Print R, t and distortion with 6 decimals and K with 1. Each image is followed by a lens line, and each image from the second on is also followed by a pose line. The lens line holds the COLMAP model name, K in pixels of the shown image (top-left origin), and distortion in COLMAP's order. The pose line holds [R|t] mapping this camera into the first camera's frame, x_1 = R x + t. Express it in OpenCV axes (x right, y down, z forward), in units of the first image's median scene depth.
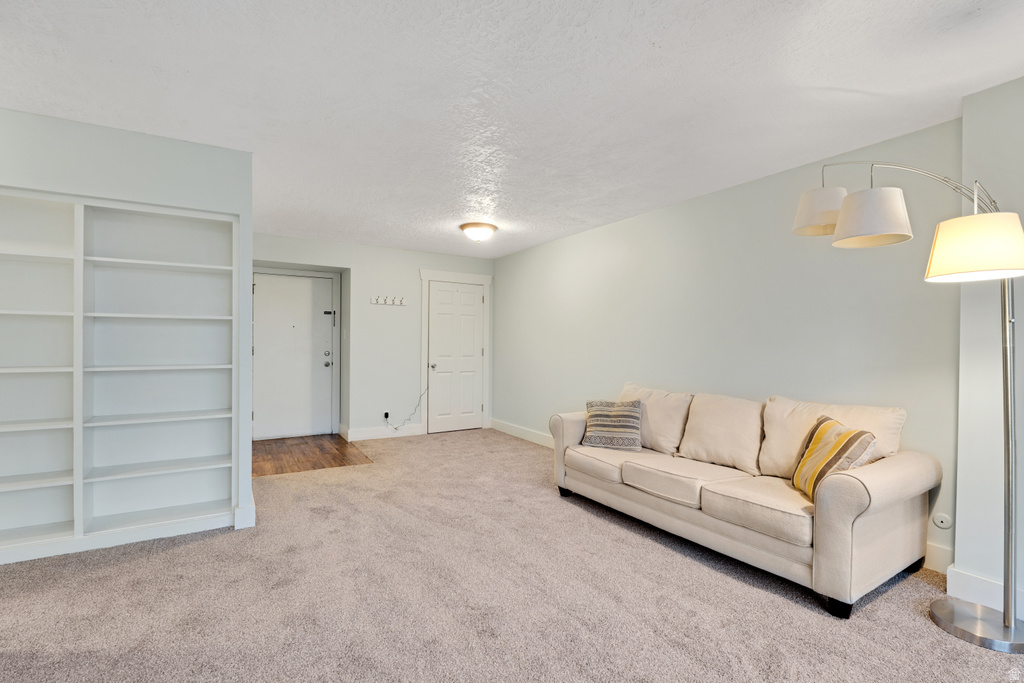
lens RADIAL K [[458.4, 0, 512.0], [0, 458.4, 341.5], [0, 0, 1]] dist [-0.016472, 0.000206]
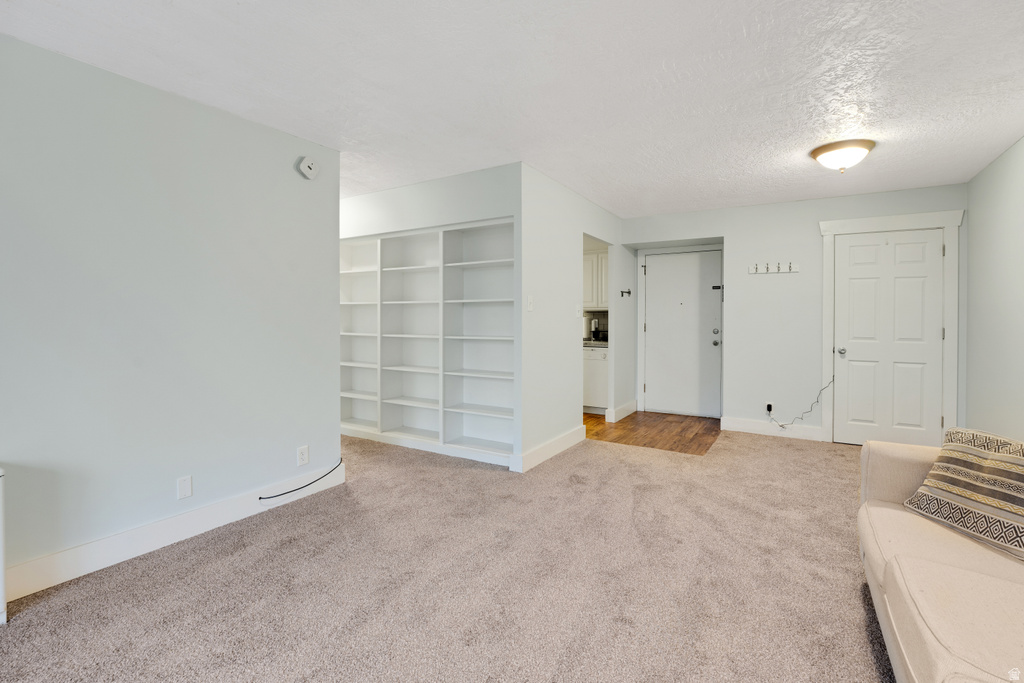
lens RADIAL K [[465.7, 0, 510.1], [0, 465.7, 319.6], [0, 0, 1]] dist [-0.005938, -0.000130]
pose [[0.460363, -0.006714, -0.887705, 0.425518], [0.005191, 0.999975, -0.004871, 0.007753], [0.887716, -0.002366, 0.460386, 0.342966]]
